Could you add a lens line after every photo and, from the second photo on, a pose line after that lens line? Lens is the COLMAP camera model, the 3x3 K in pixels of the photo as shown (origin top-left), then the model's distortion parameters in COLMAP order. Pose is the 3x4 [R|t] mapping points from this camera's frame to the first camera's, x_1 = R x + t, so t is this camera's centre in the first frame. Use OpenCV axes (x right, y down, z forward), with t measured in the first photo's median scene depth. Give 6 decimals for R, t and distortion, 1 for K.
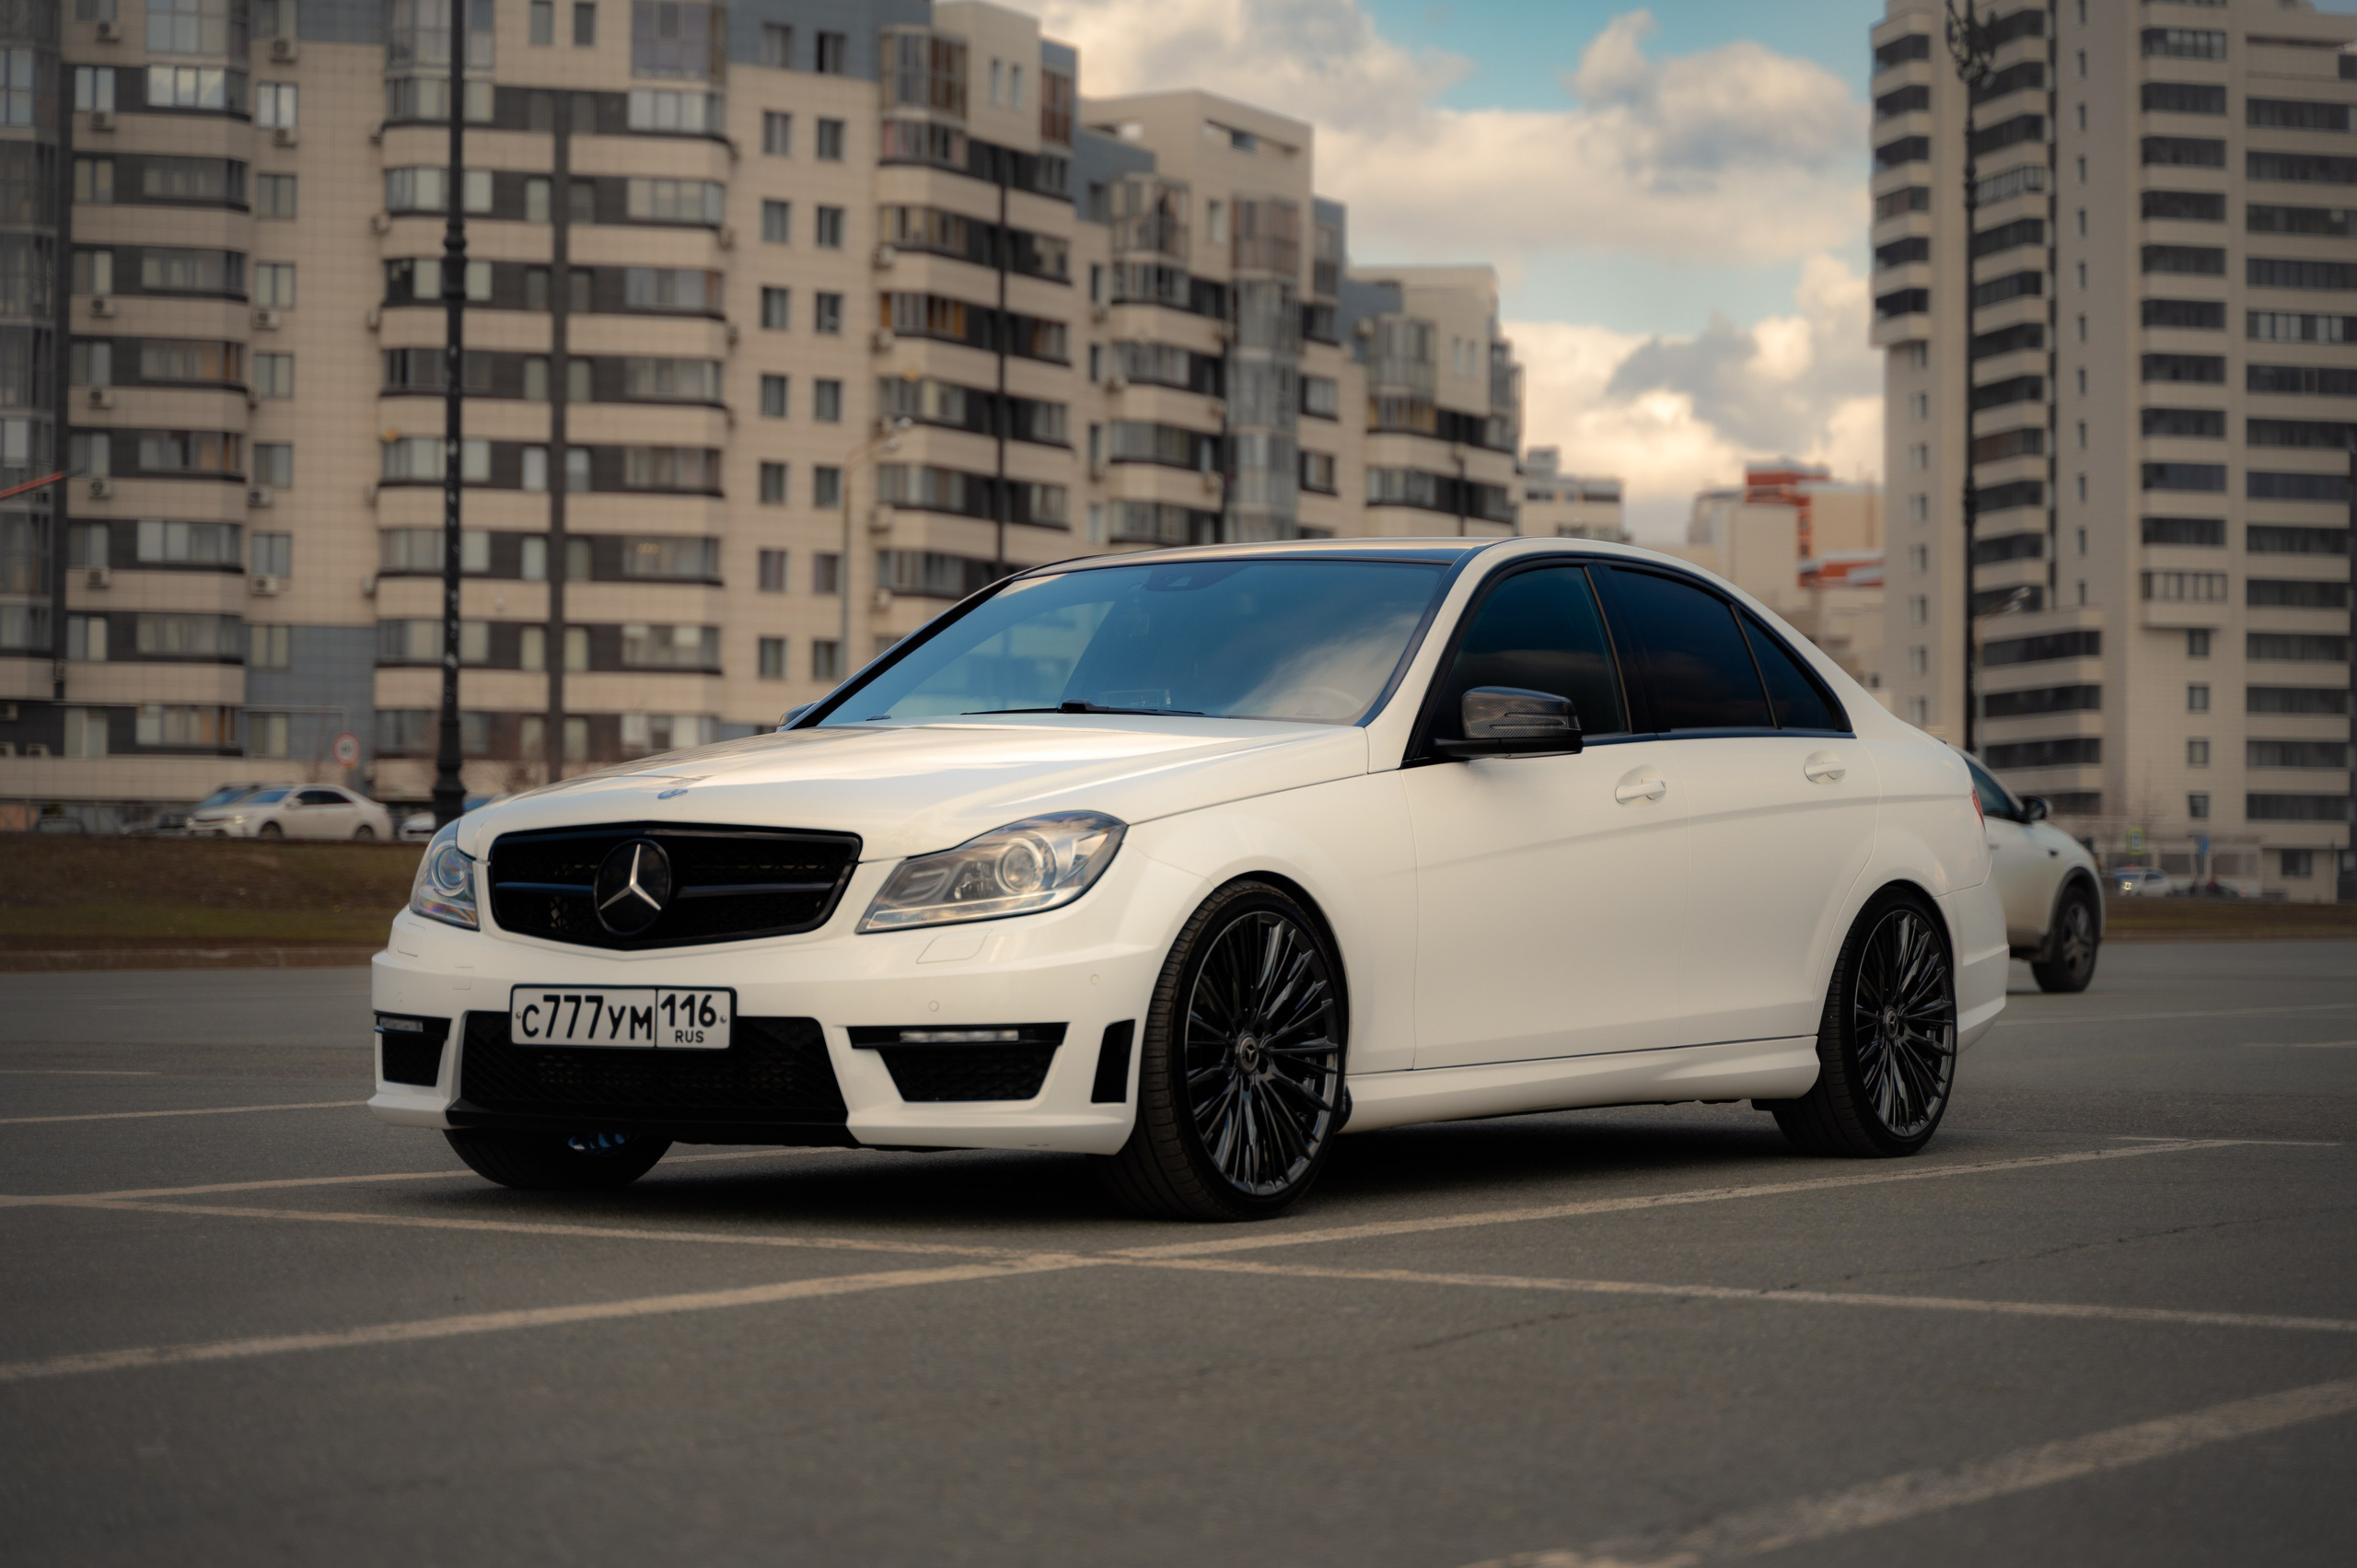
lens RADIAL K [[4869.9, 0, 1178.5], [0, 4869.9, 784.0], [0, 0, 1]] dist [0.034307, 0.011429]
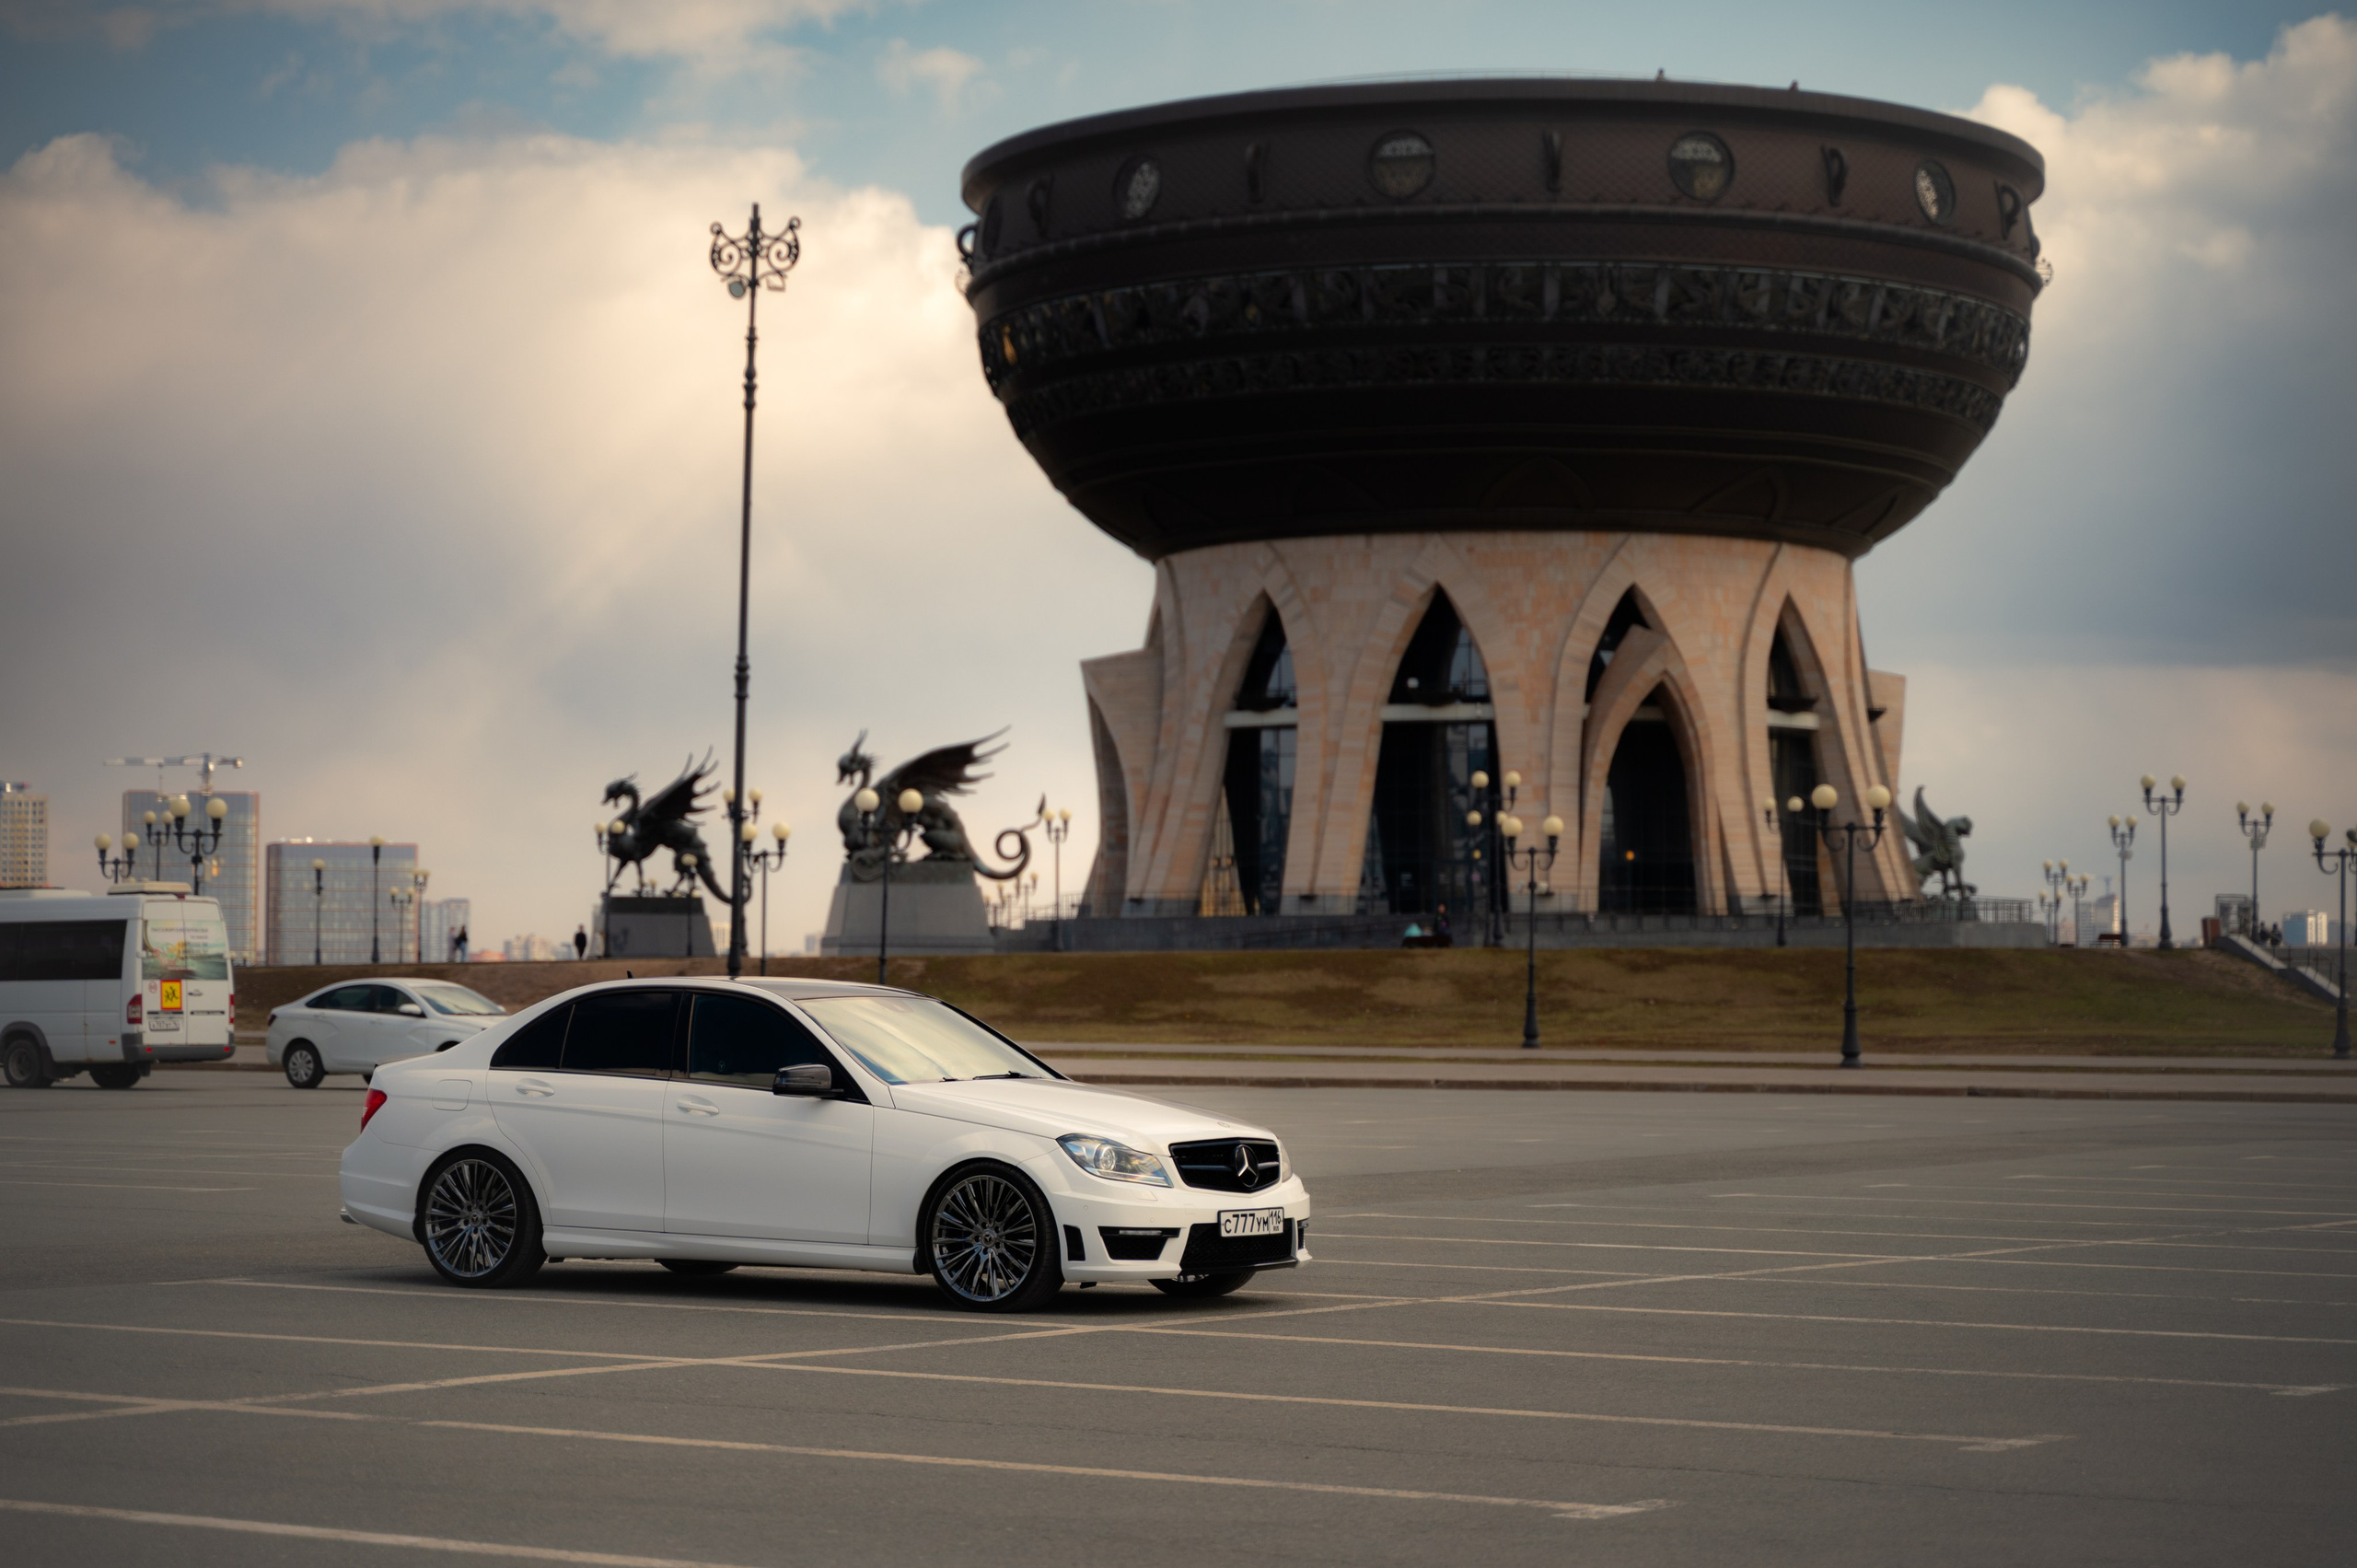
lens RADIAL K [[4975.6, 0, 1178.5], [0, 4975.6, 784.0], [0, 0, 1]] dist [0.024914, -0.639420]
pose [[-0.022240, 0.041698, 0.998883, -2.497597], [-0.032654, 0.998566, -0.042412, -0.059207], [-0.999219, -0.033561, -0.020847, 1.091332]]
